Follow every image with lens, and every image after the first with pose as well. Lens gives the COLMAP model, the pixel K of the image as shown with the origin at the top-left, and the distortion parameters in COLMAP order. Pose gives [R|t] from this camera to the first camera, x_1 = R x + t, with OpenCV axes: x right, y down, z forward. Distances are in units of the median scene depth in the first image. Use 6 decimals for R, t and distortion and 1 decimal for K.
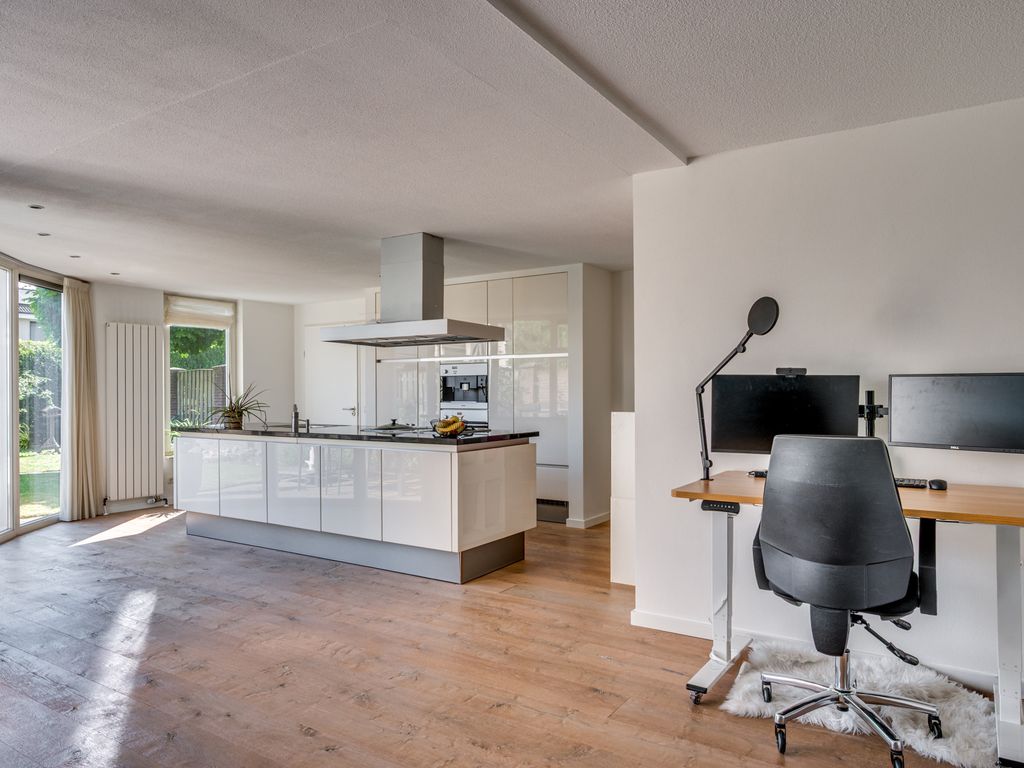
lens RADIAL K [[667.2, 0, 500.0], [0, 667.2, 395.7], [0, 0, 1]] dist [-0.005691, 0.002864]
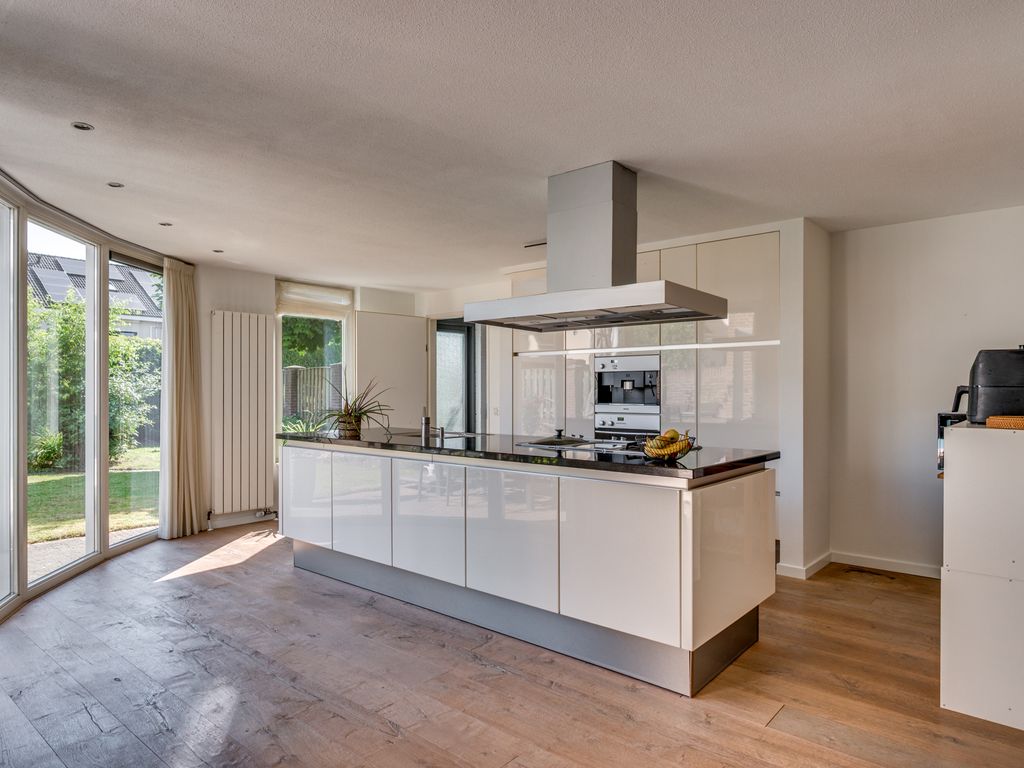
lens RADIAL K [[667.2, 0, 500.0], [0, 667.2, 395.7], [0, 0, 1]] dist [-0.005691, 0.002864]
pose [[0.987320, 0.005665, -0.158638, -0.087300], [-0.005332, 0.999983, 0.002521, -0.002466], [0.158650, -0.001644, 0.987334, 0.219165]]
